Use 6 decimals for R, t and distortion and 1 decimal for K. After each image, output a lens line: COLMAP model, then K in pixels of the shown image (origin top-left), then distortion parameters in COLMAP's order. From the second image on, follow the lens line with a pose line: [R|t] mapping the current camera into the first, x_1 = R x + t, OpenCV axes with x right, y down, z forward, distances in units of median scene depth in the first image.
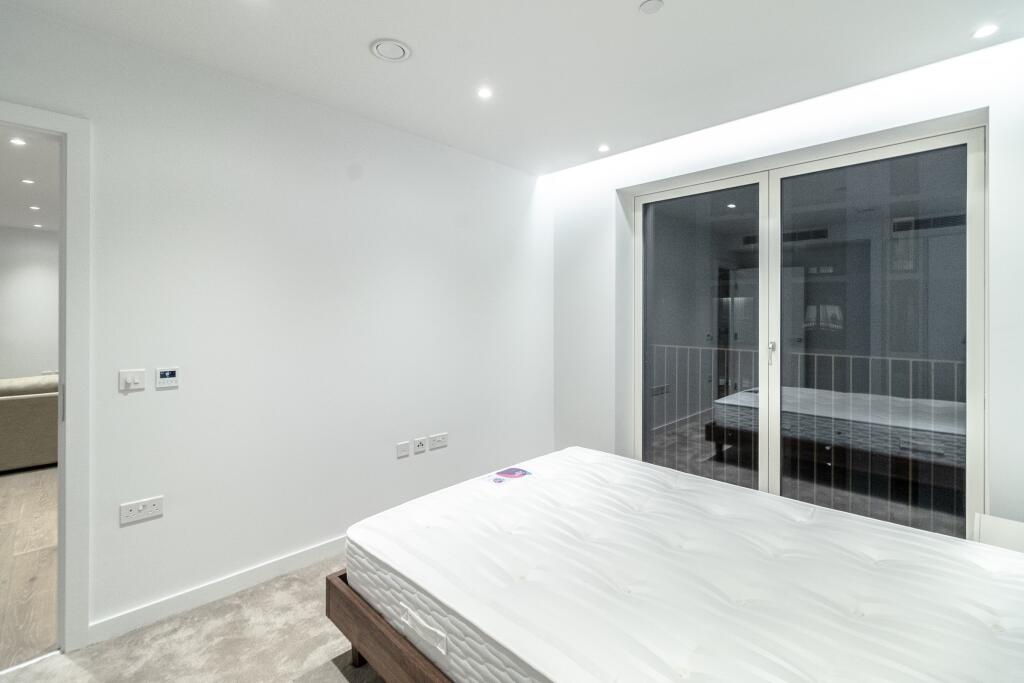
lens RADIAL K [[449.8, 0, 504.6], [0, 449.8, 325.9], [0, 0, 1]] dist [-0.002129, -0.000357]
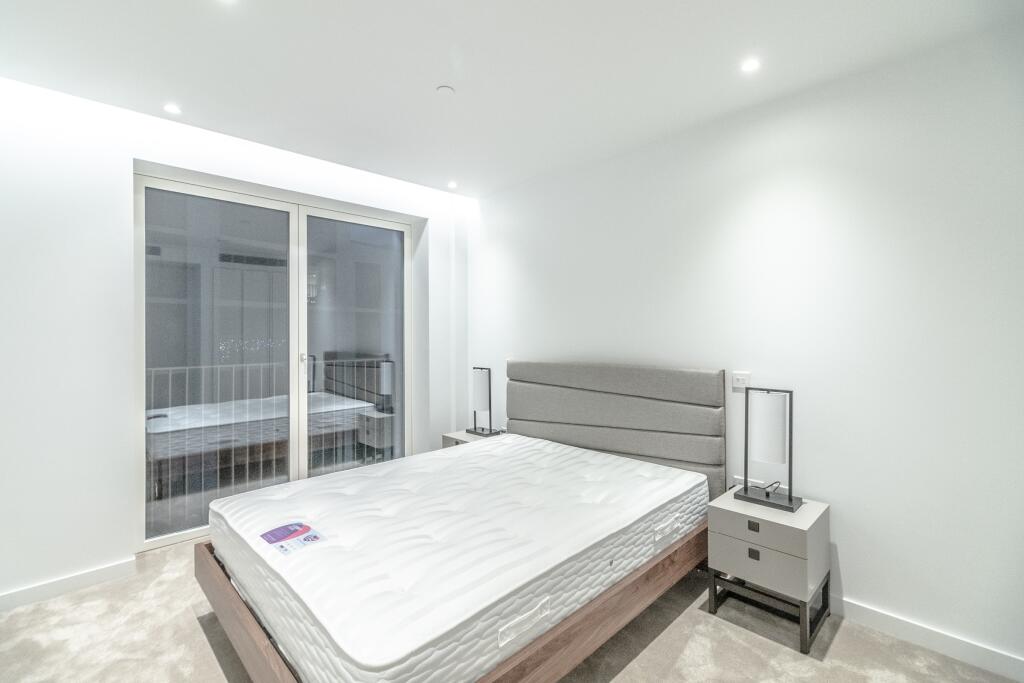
lens RADIAL K [[449.8, 0, 505.8], [0, 449.8, 334.5], [0, 0, 1]] dist [-0.002129, -0.000357]
pose [[0.020309, -0.003772, 0.999787, -0.532475], [0.030823, 0.999520, 0.003145, -0.000586], [-0.999319, 0.030753, 0.020415, 0.435188]]
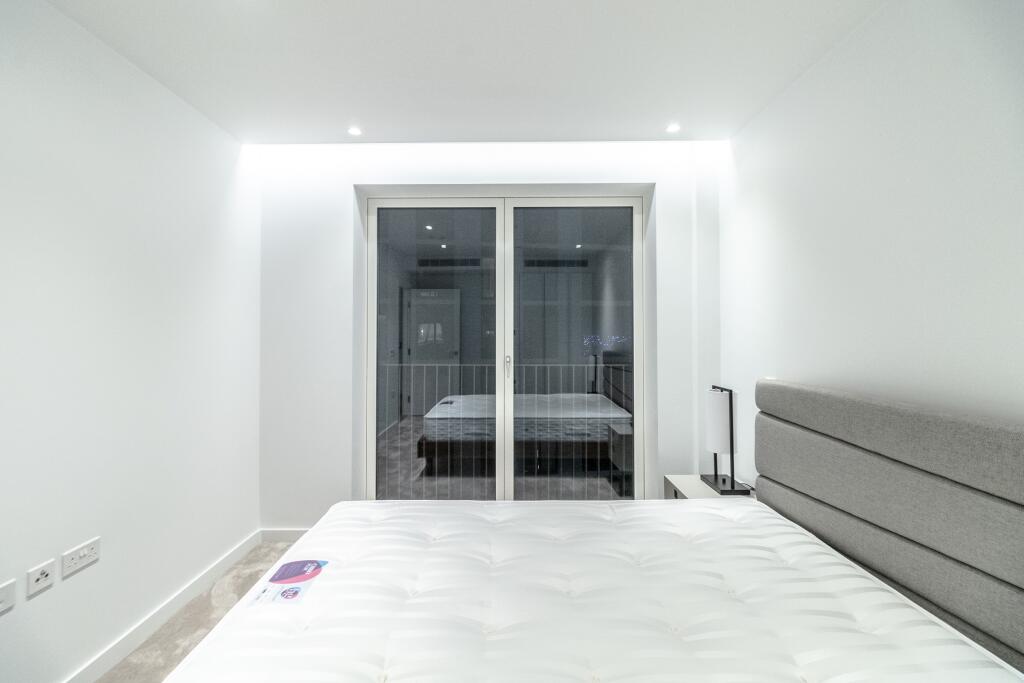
lens RADIAL K [[449.8, 0, 501.8], [0, 449.8, 322.5], [0, 0, 1]] dist [-0.002129, -0.000357]
pose [[0.712225, 0.011359, 0.701860, -0.169171], [0.019973, 0.999136, -0.036438, -0.004059], [-0.701668, 0.039970, 0.711383, 0.225311]]
